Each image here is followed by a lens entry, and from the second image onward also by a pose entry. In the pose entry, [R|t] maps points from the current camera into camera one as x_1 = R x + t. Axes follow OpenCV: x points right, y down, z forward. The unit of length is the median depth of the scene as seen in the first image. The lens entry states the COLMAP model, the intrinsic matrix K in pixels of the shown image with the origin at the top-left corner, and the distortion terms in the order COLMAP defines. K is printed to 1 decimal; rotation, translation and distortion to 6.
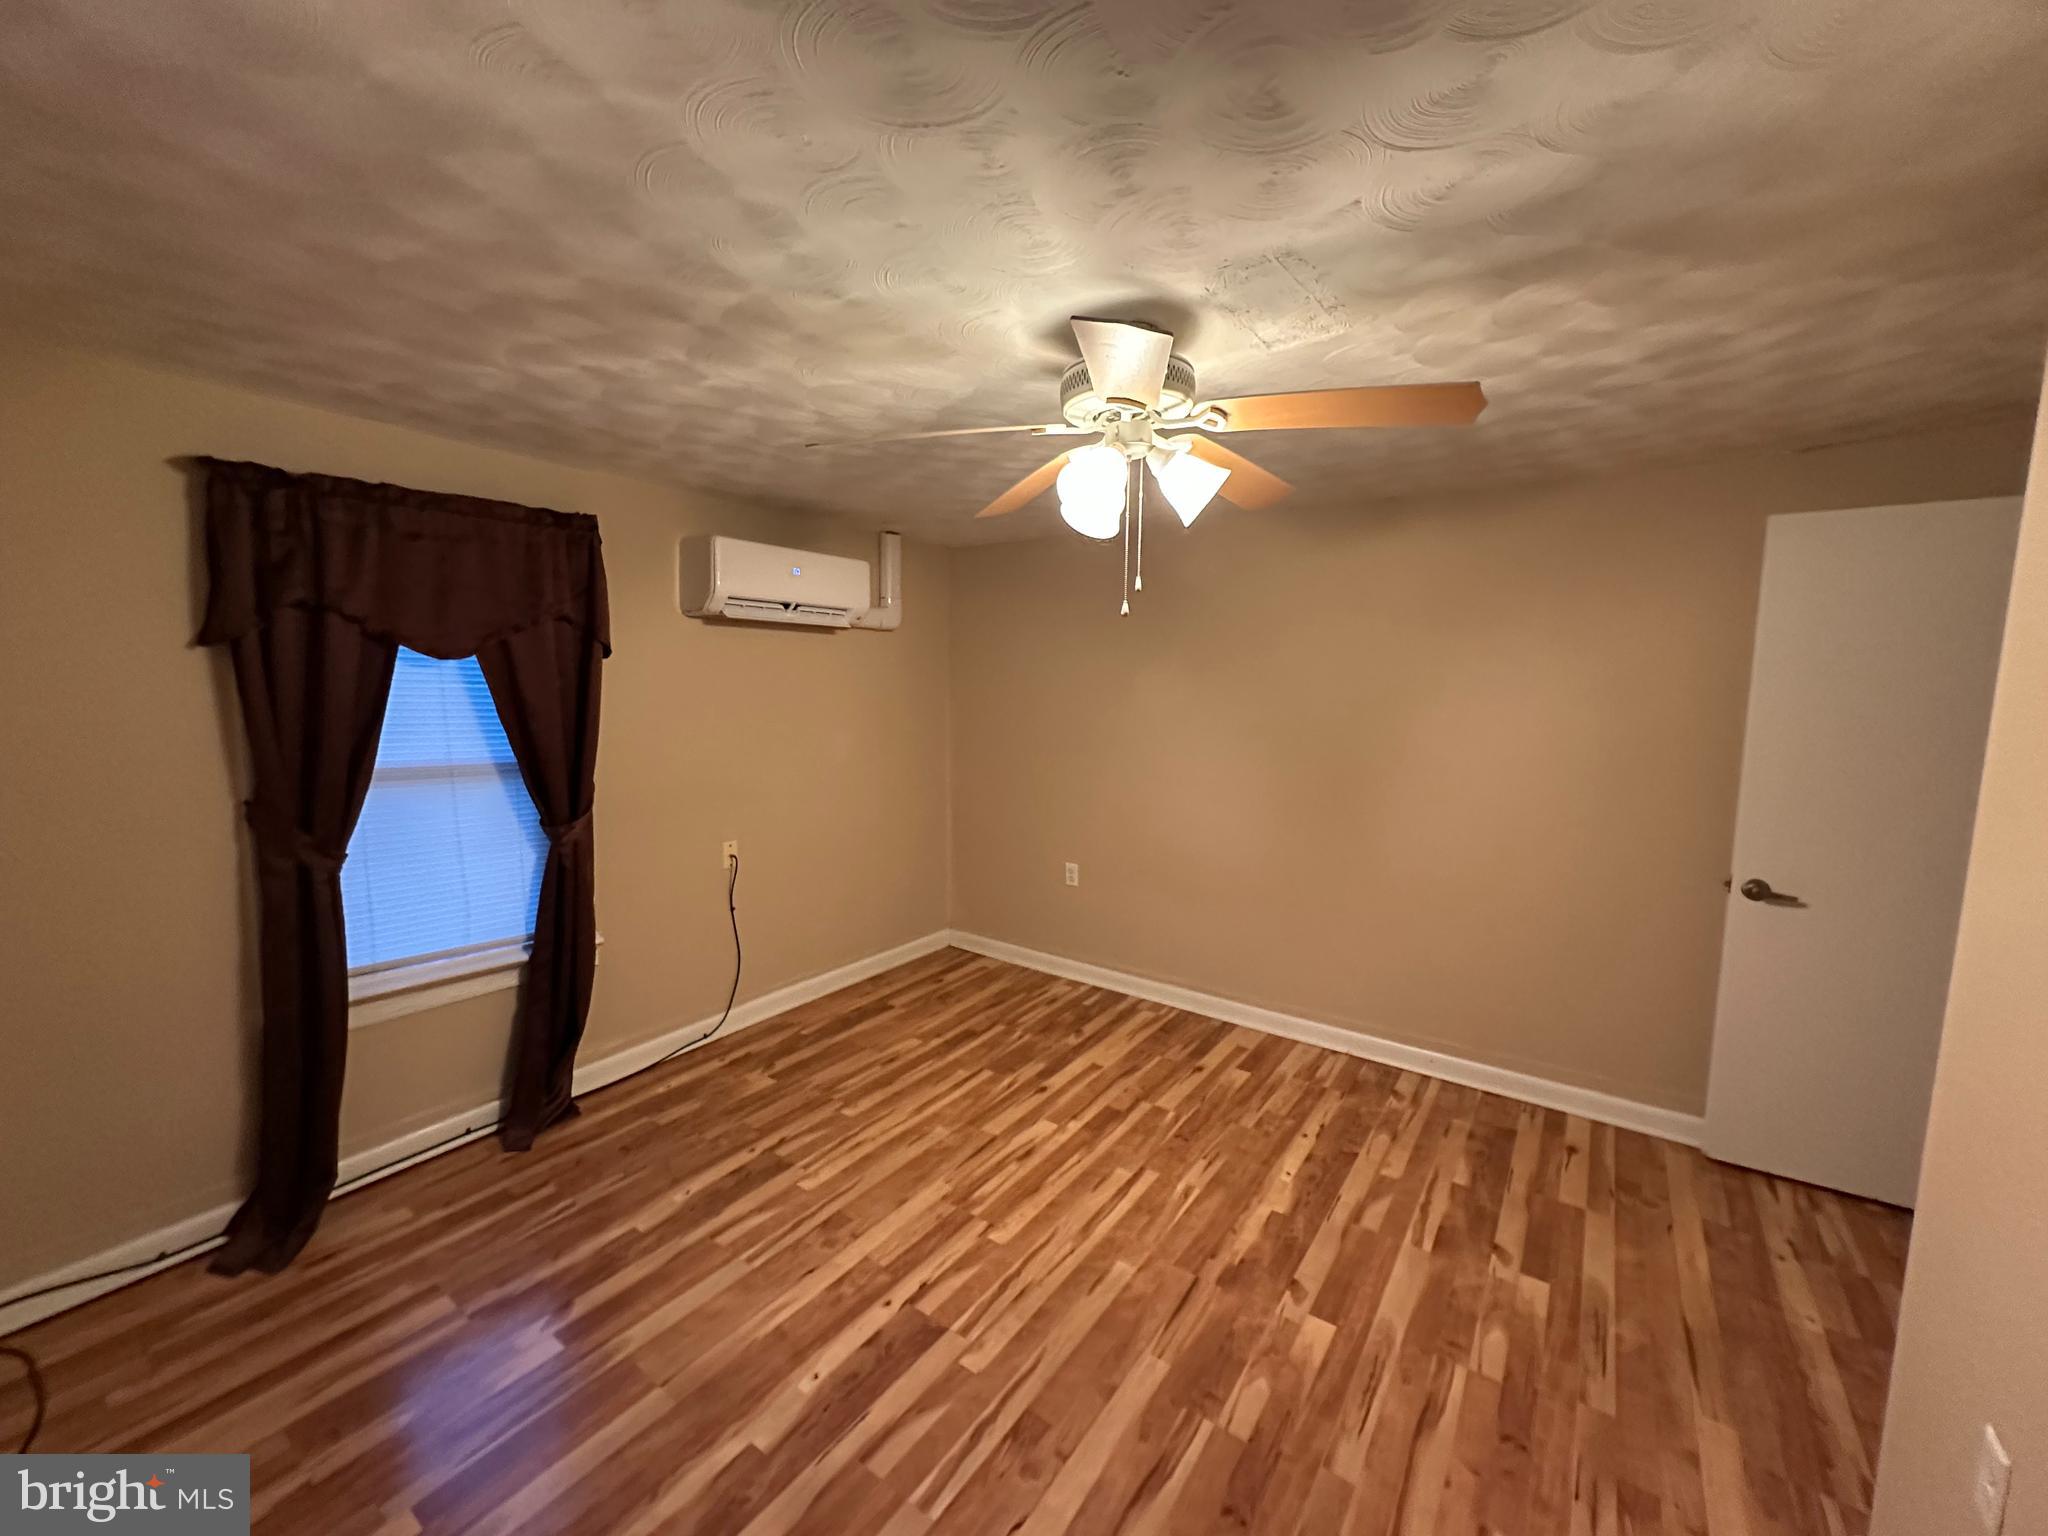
lens RADIAL K [[814.9, 0, 1033.3], [0, 814.9, 769.8], [0, 0, 1]] dist [-0.005983, 0.000918]
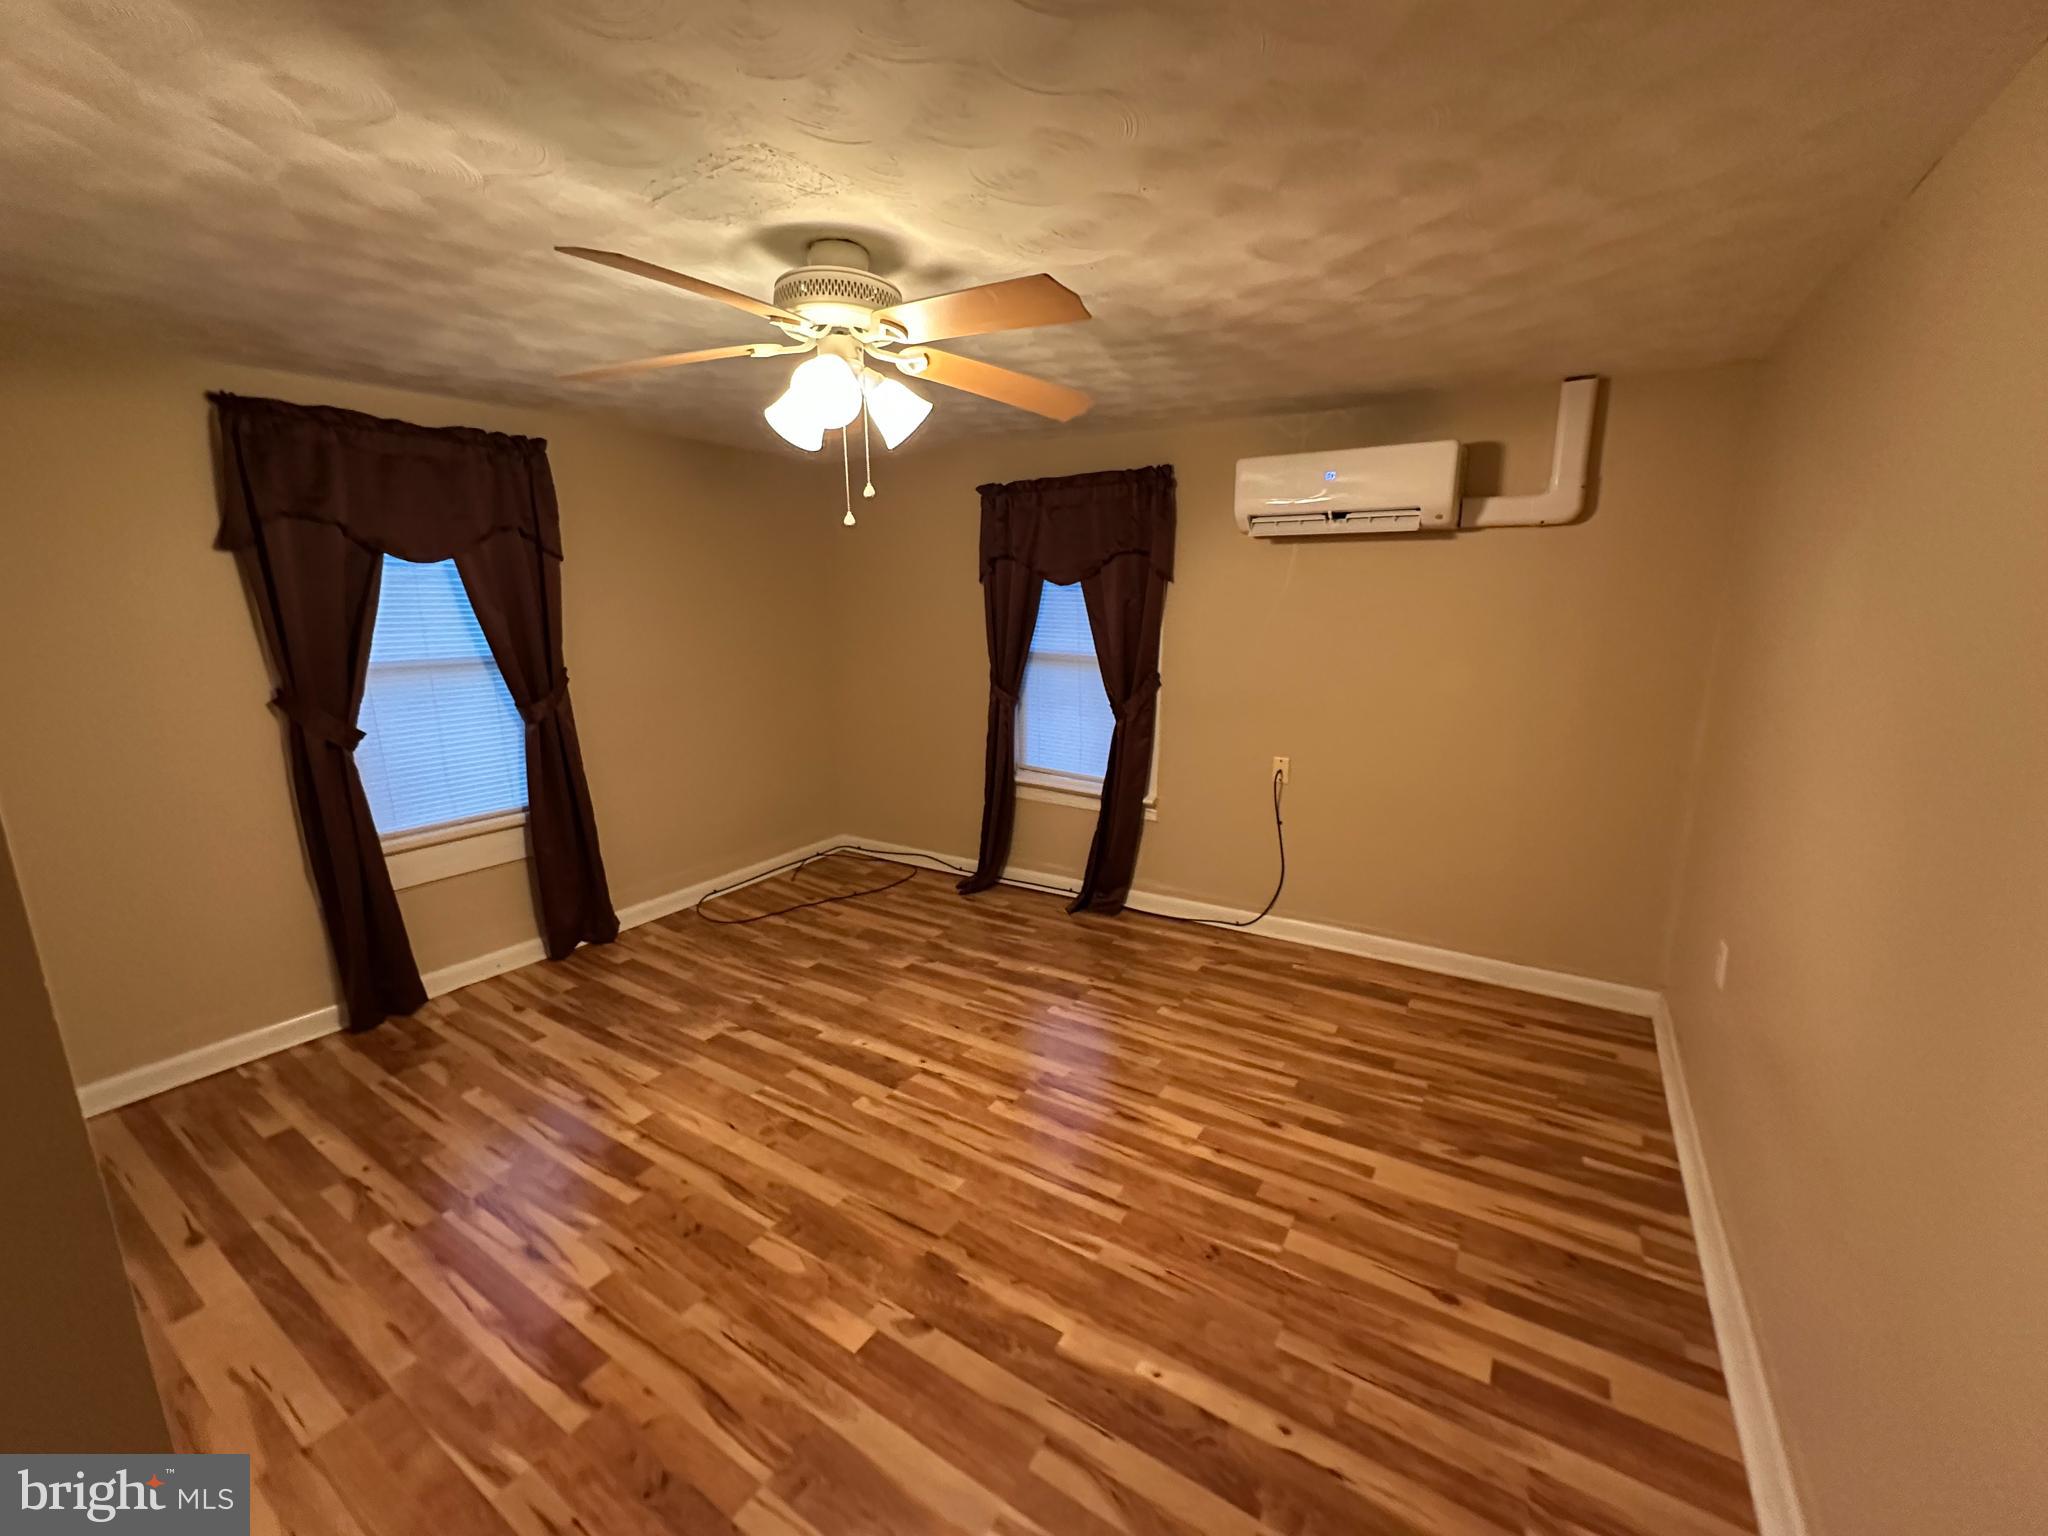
lens RADIAL K [[814.9, 0, 1012.1], [0, 814.9, 769.0], [0, 0, 1]] dist [-0.005983, 0.000918]
pose [[0.040712, 0.191766, -0.980596, 0.888155], [-0.110377, 0.976266, 0.186337, -0.072900], [0.993056, 0.100650, 0.060912, 0.849702]]
